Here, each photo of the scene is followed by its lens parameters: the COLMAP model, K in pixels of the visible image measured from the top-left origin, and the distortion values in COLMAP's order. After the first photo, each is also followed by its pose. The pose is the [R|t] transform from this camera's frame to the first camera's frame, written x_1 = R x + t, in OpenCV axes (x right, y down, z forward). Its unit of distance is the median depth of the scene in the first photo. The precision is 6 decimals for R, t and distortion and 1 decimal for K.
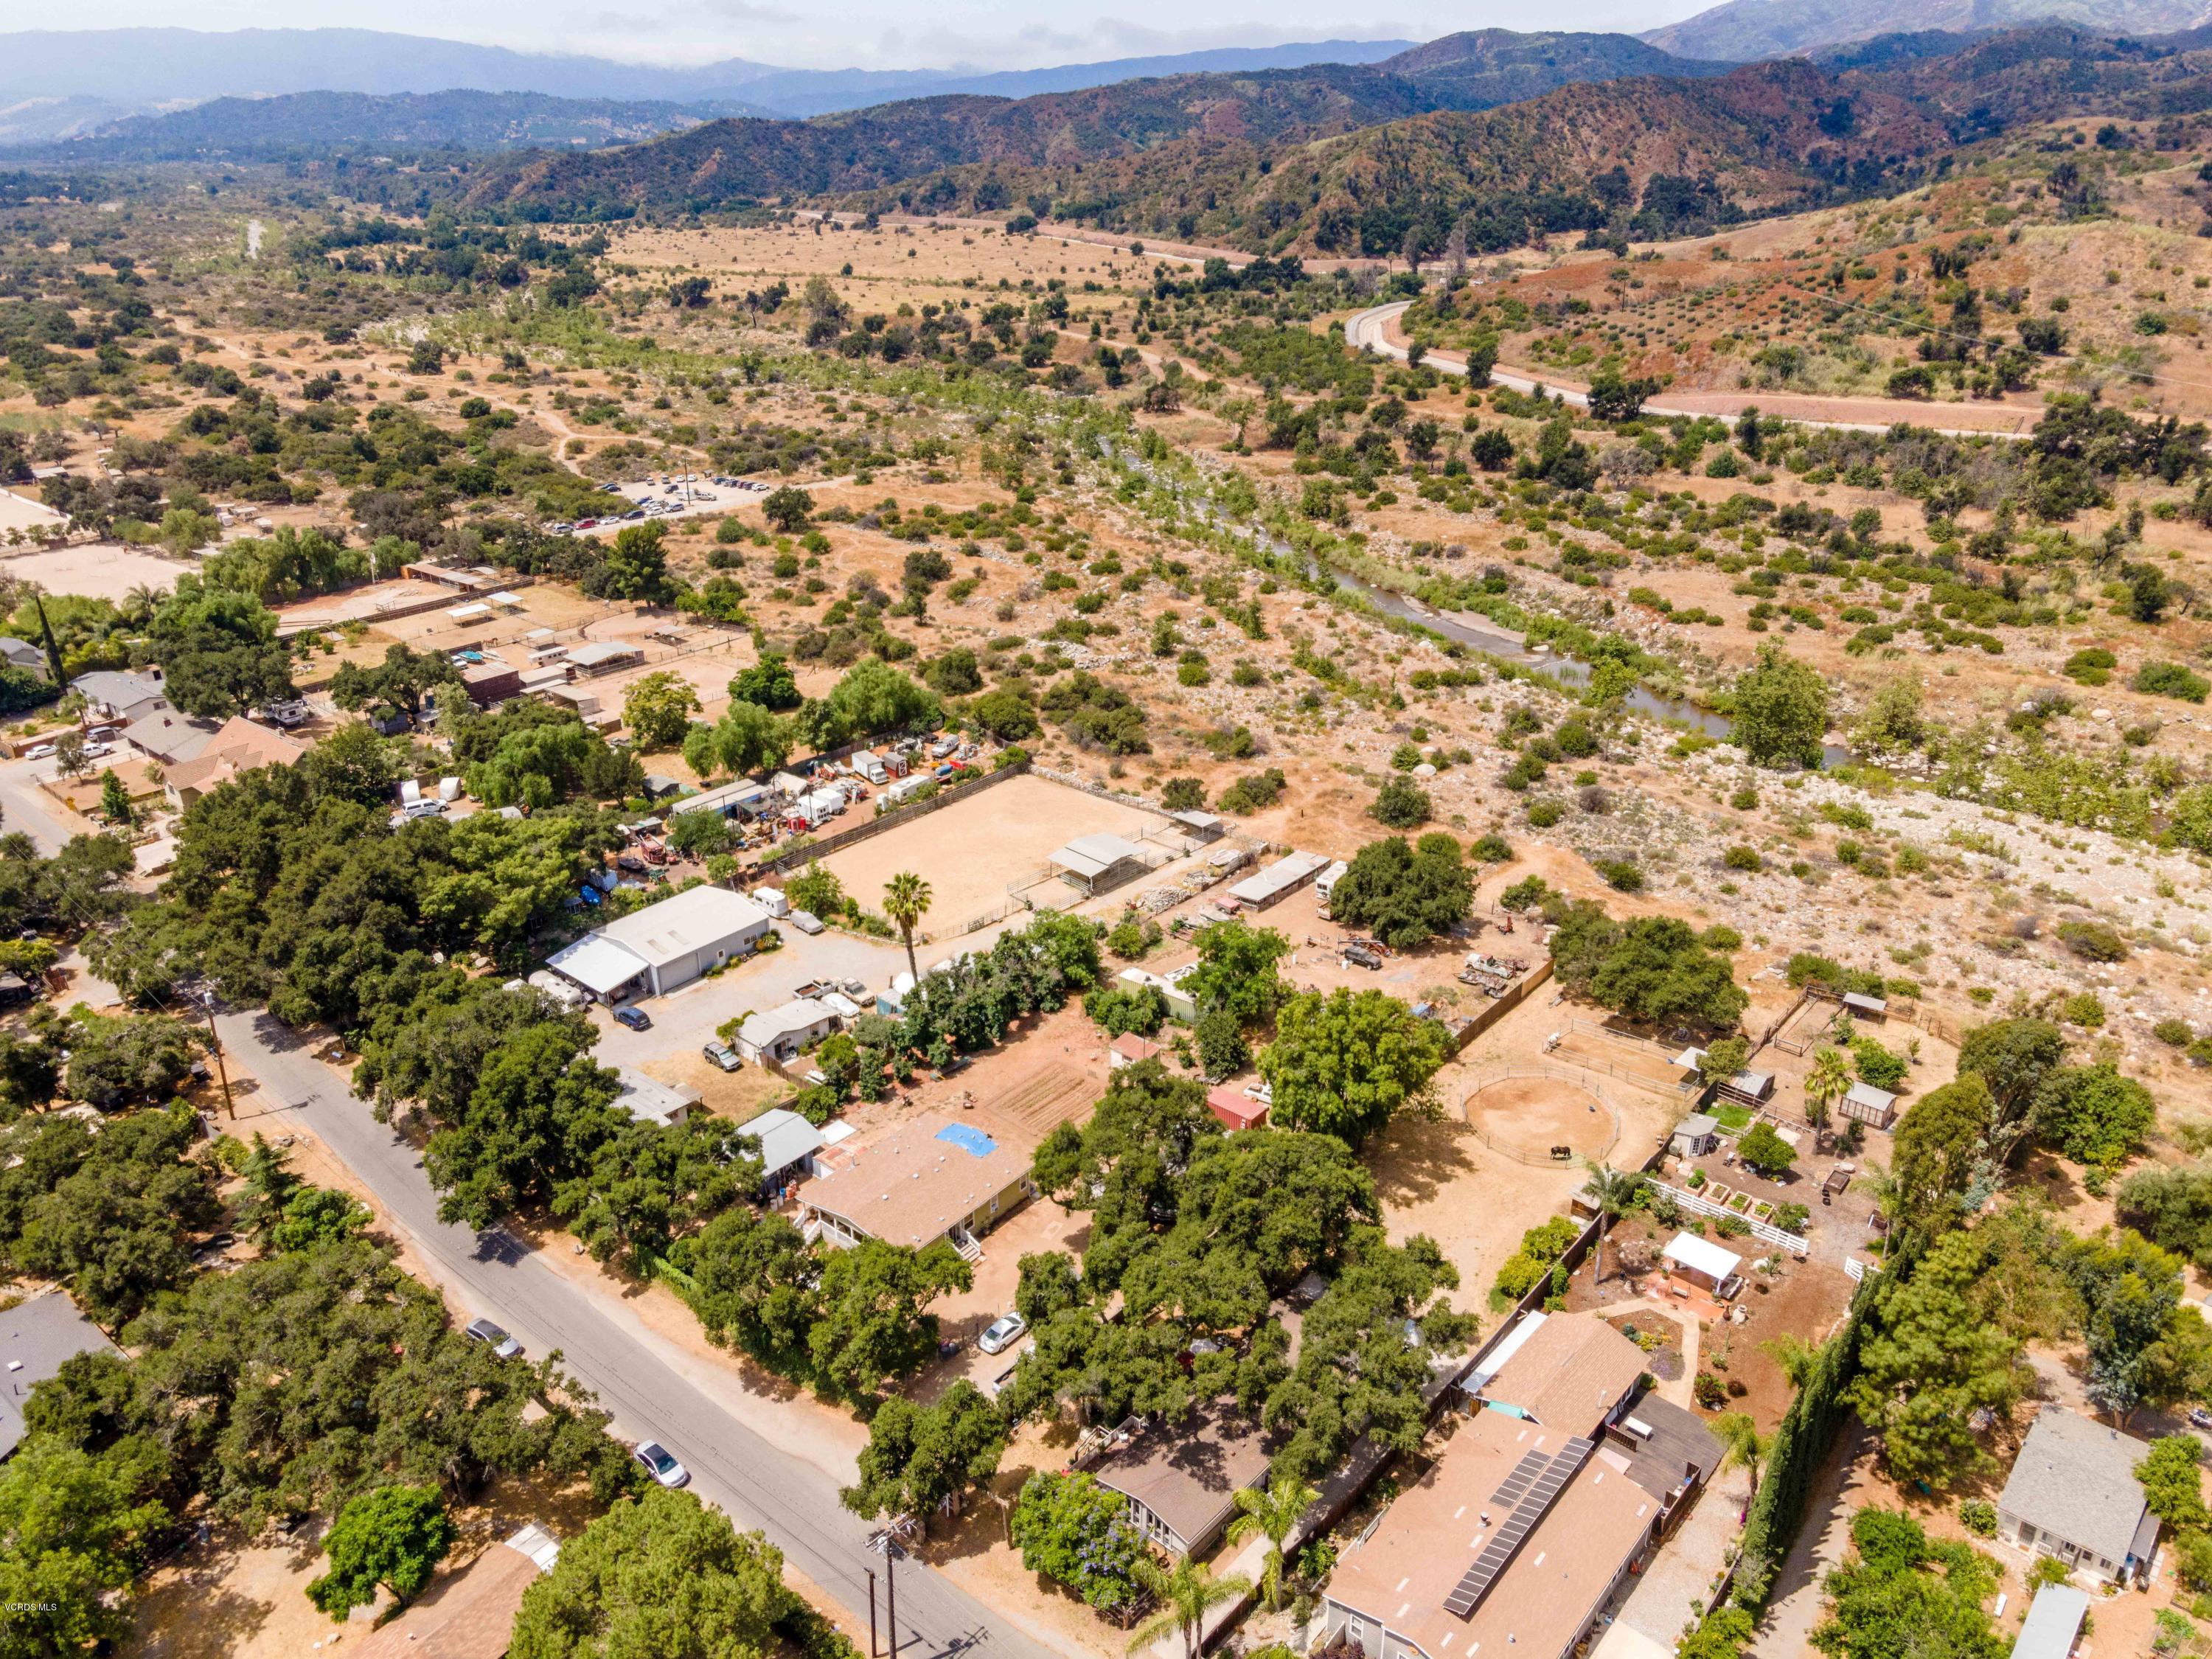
lens RADIAL K [[1597.7, 0, 1113.2], [0, 1597.7, 850.9], [0, 0, 1]] dist [0.005778, 0.046684]
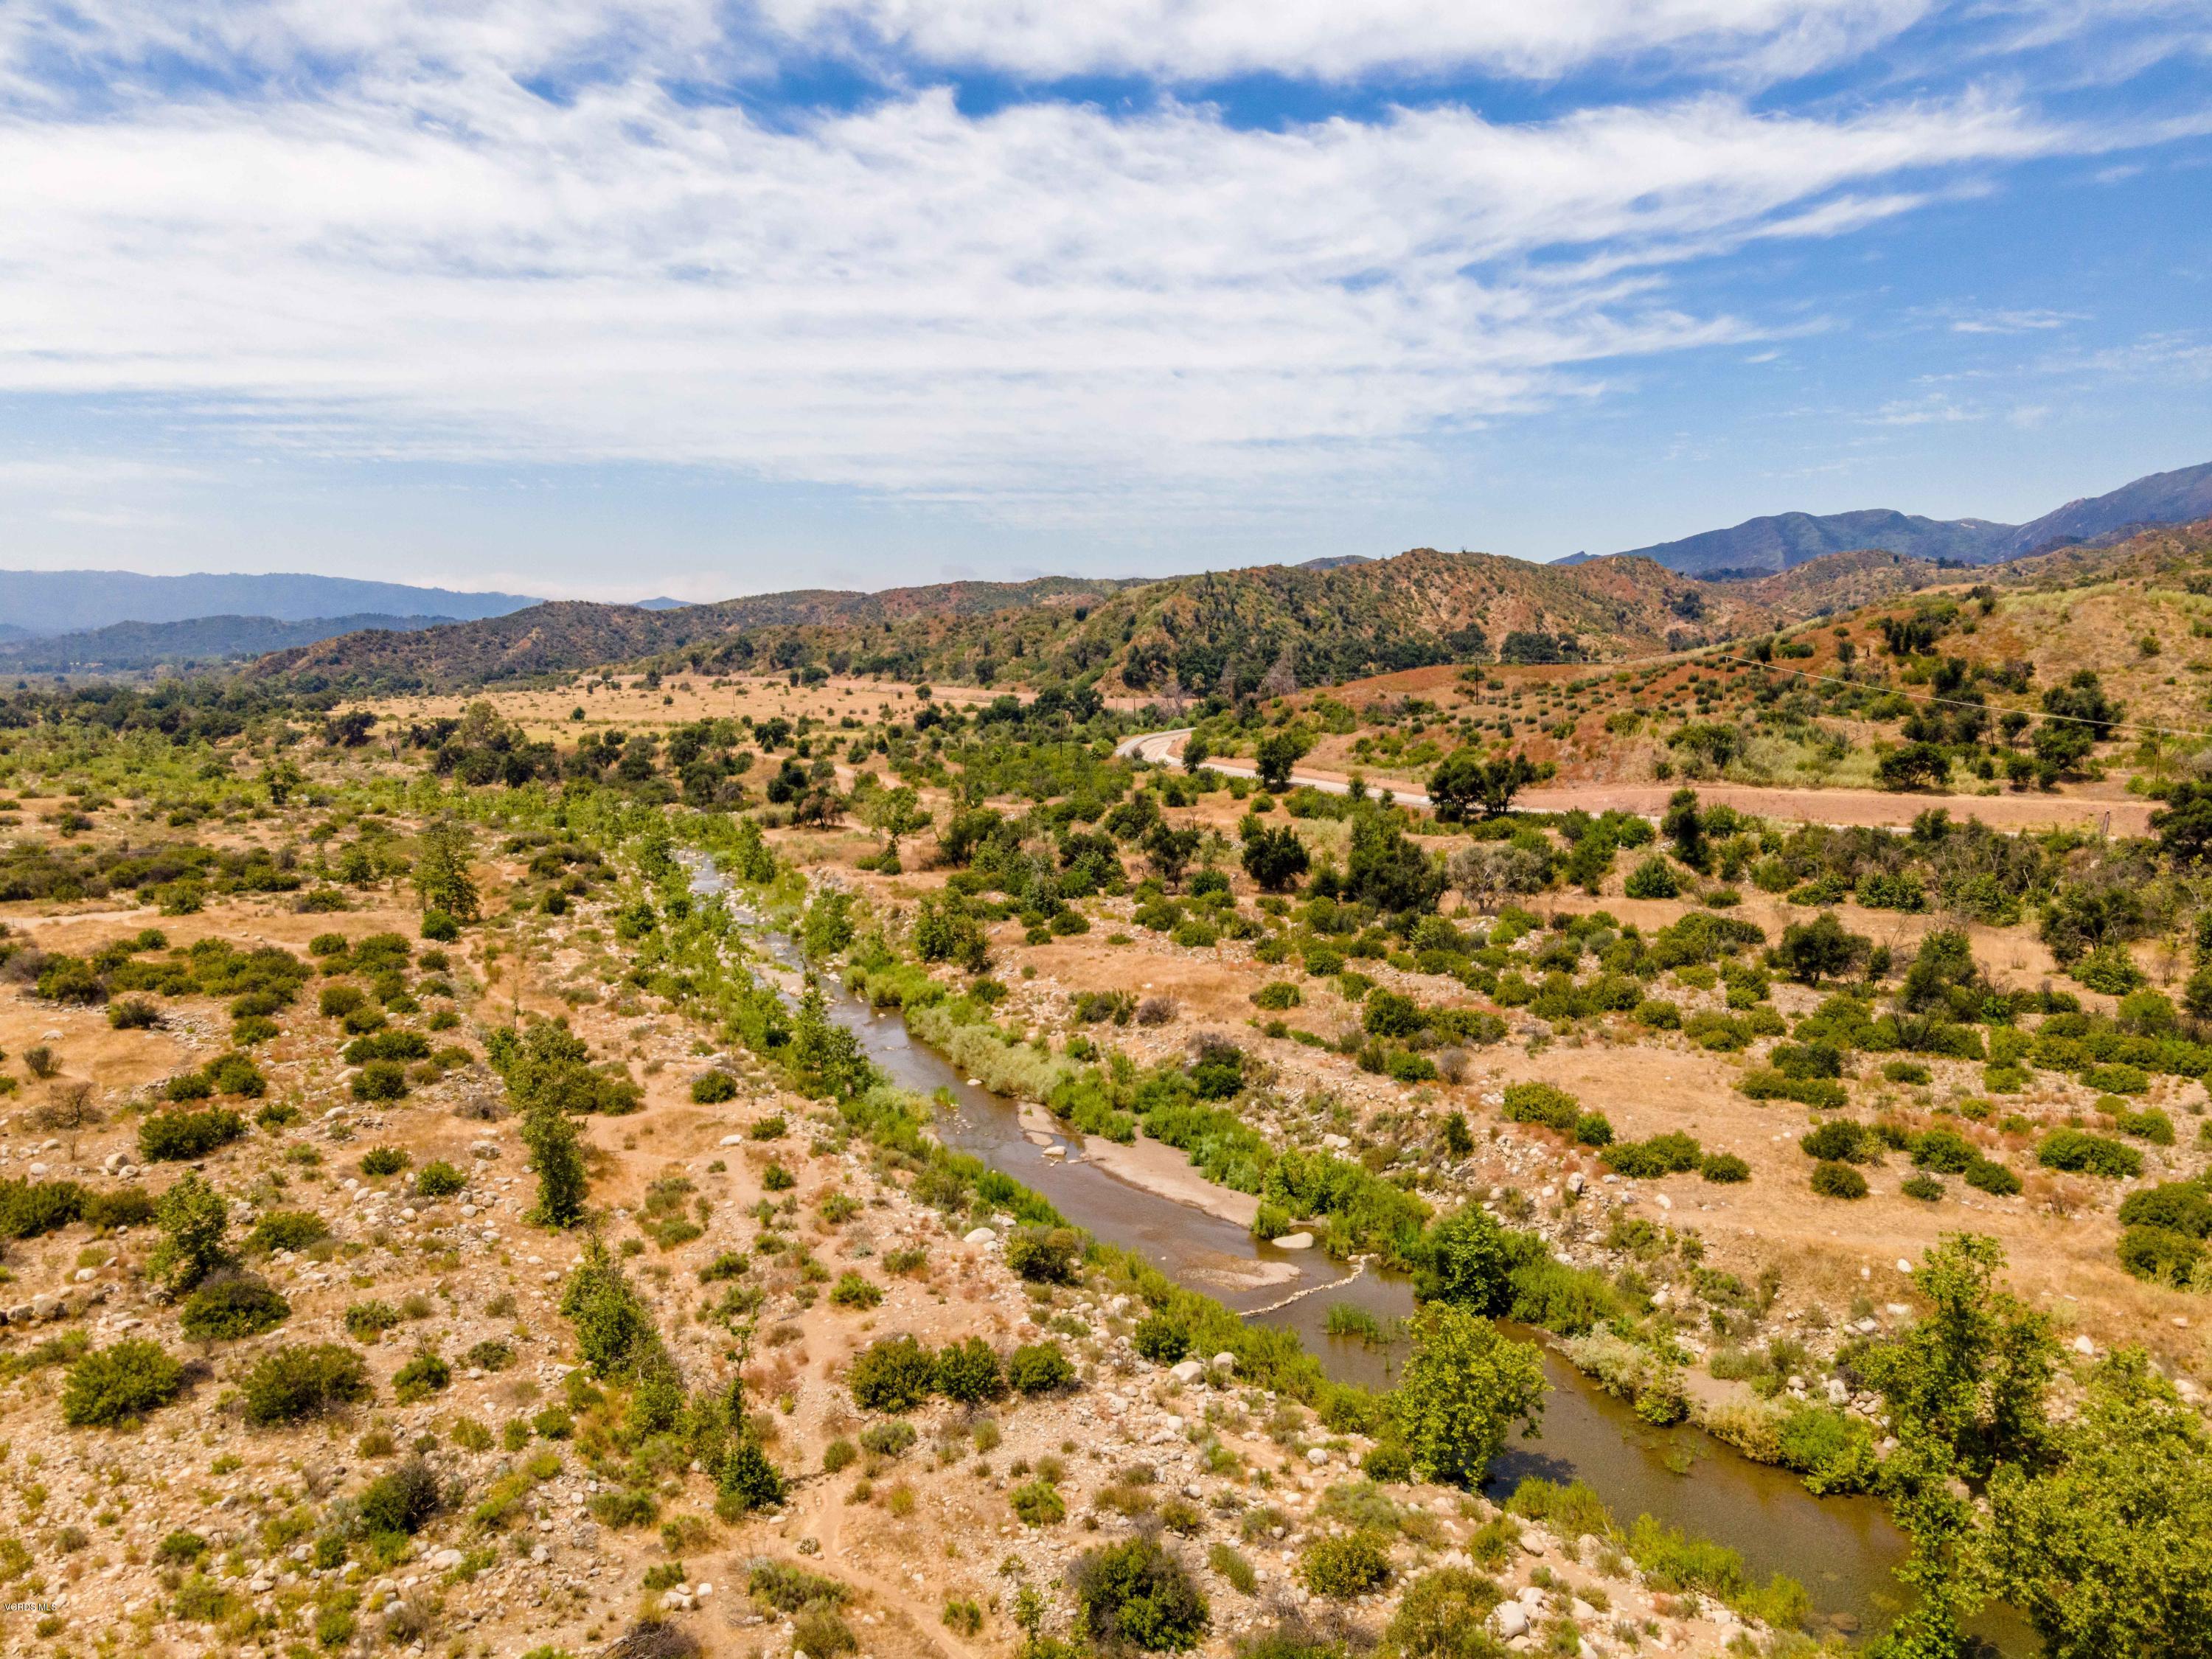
lens RADIAL K [[1602.1, 0, 1103.5], [0, 1602.1, 804.0], [0, 0, 1]] dist [-0.006389, 0.054157]
pose [[0.998897, 0.000345, 0.046948, 0.173924], [0.015270, 0.943218, -0.331822, -0.084323], [-0.044397, 0.332173, 0.942173, 0.513307]]
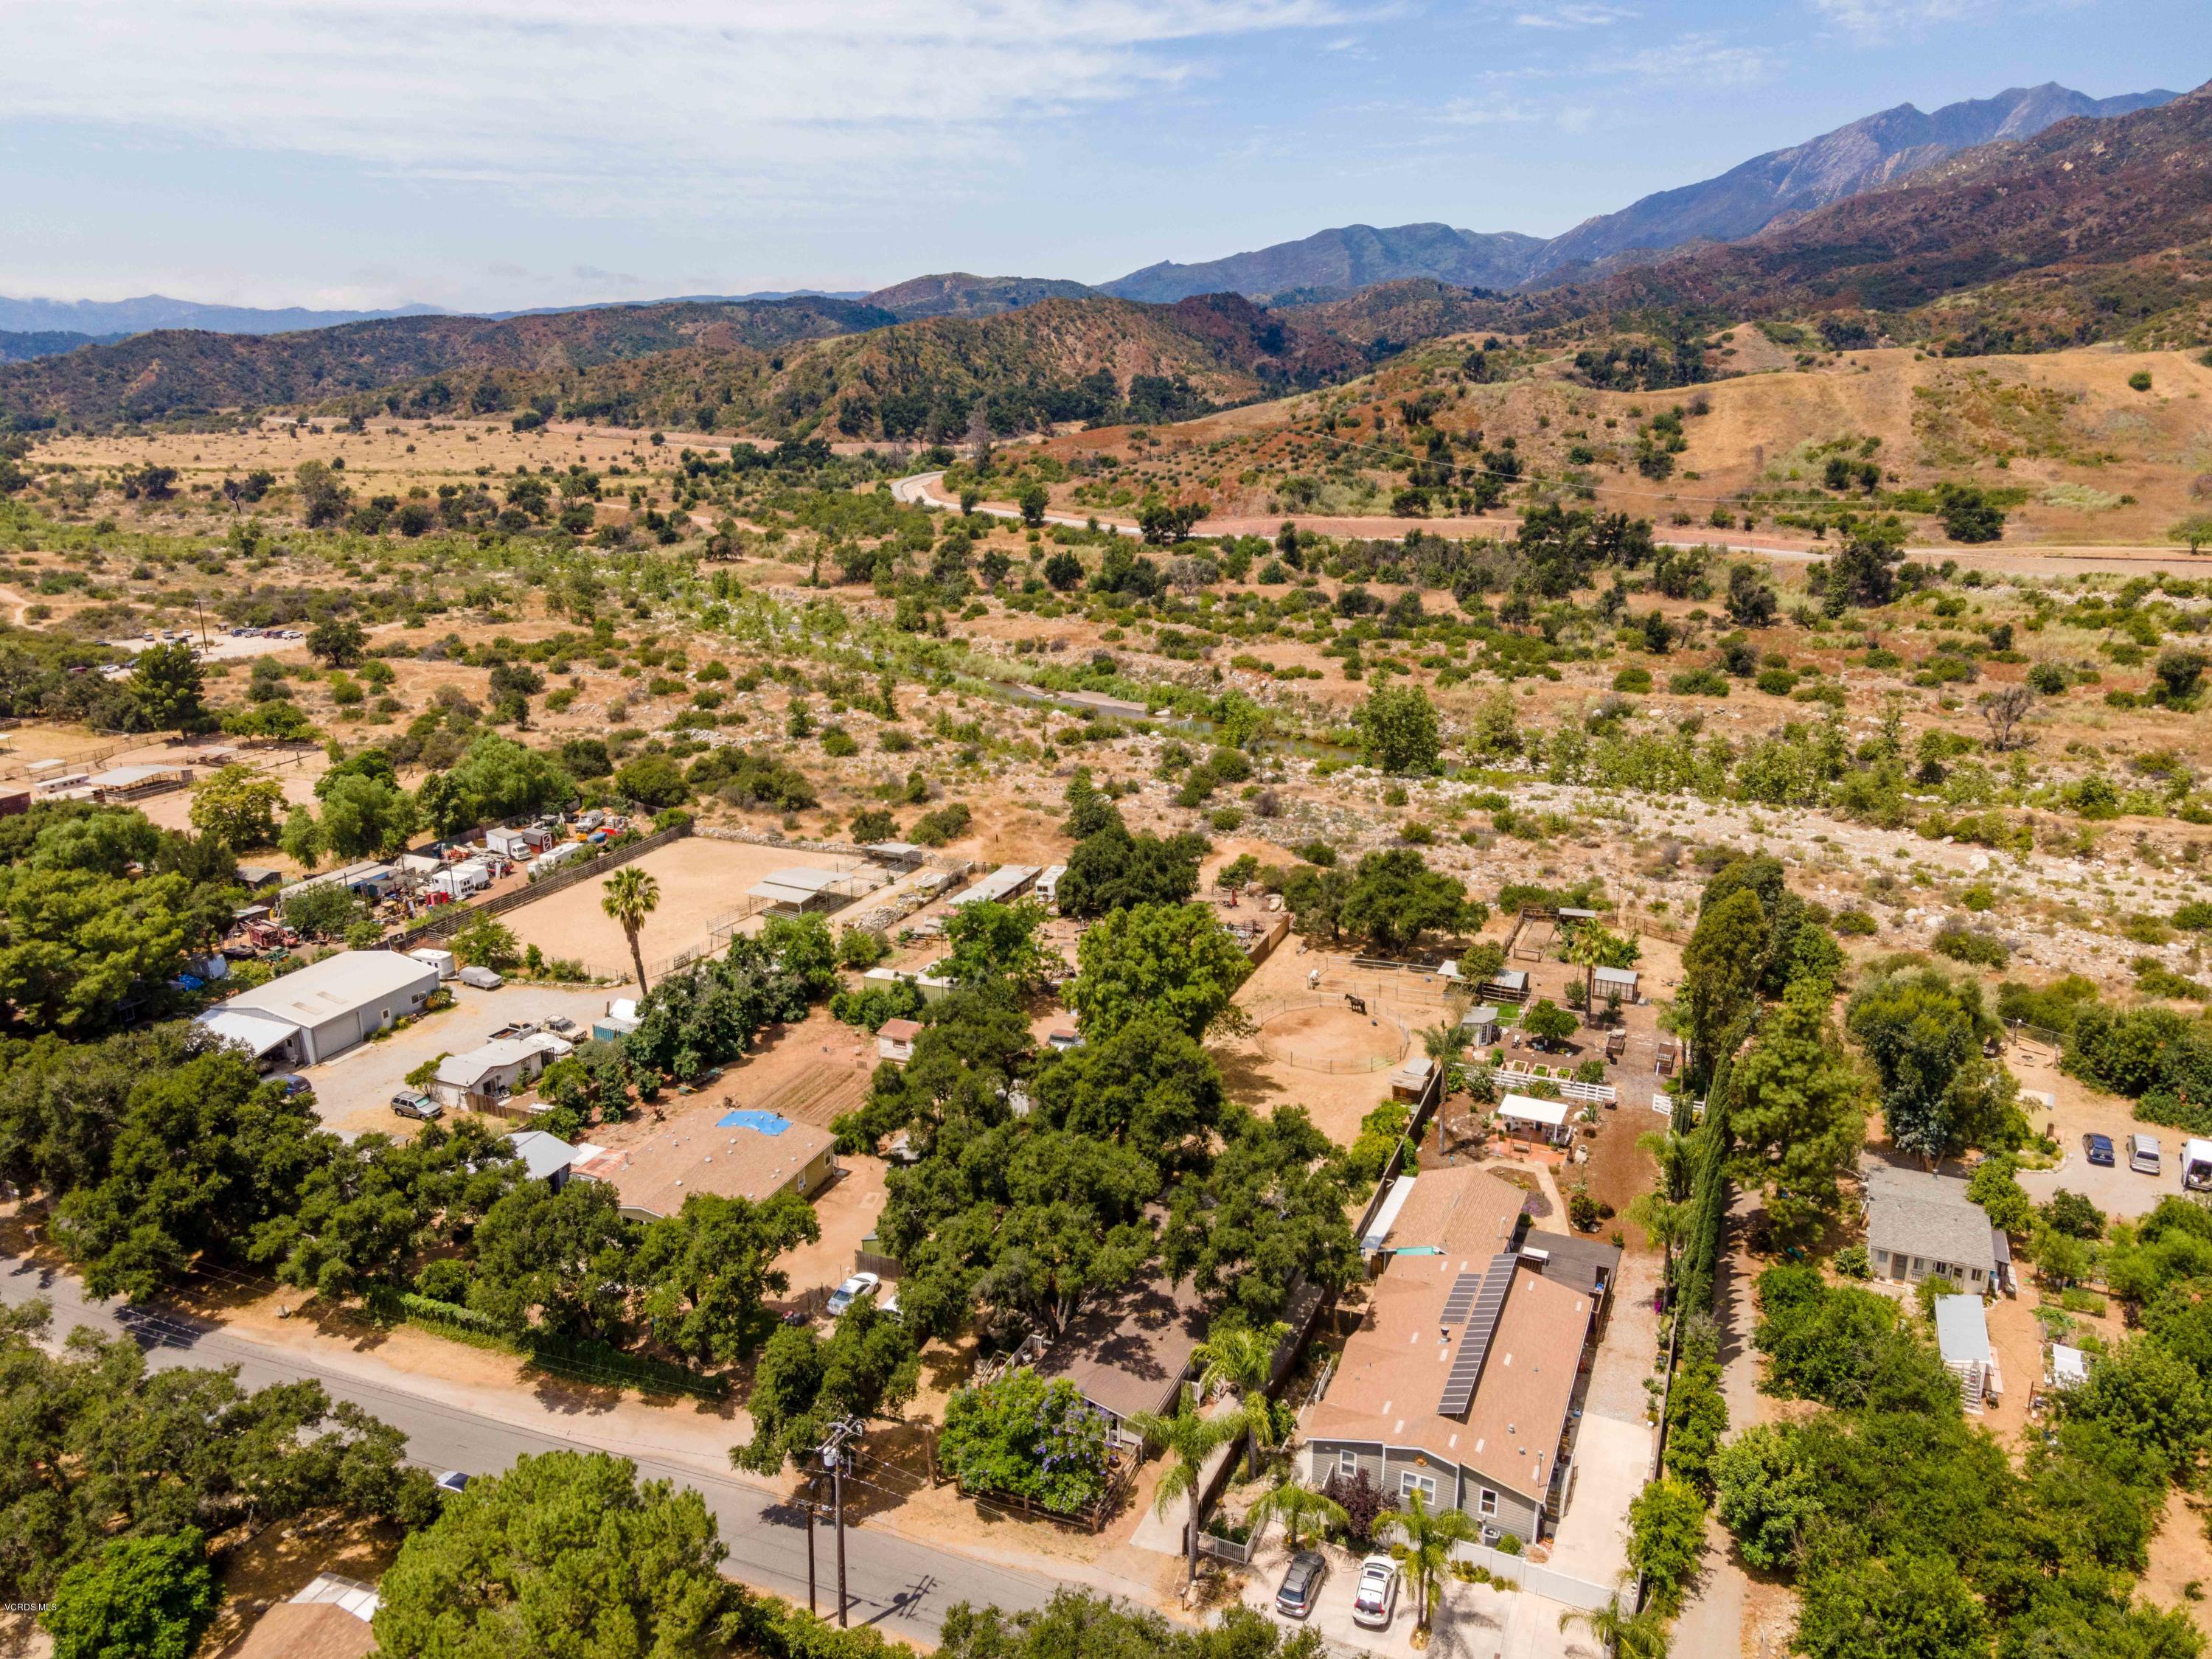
lens RADIAL K [[1597.7, 0, 1113.2], [0, 1597.7, 850.9], [0, 0, 1]] dist [0.005778, 0.046684]
pose [[0.953660, -0.088945, 0.287440, -0.058060], [0.126638, 0.985227, -0.115286, 0.064850], [-0.272940, 0.146344, 0.950835, 0.035338]]
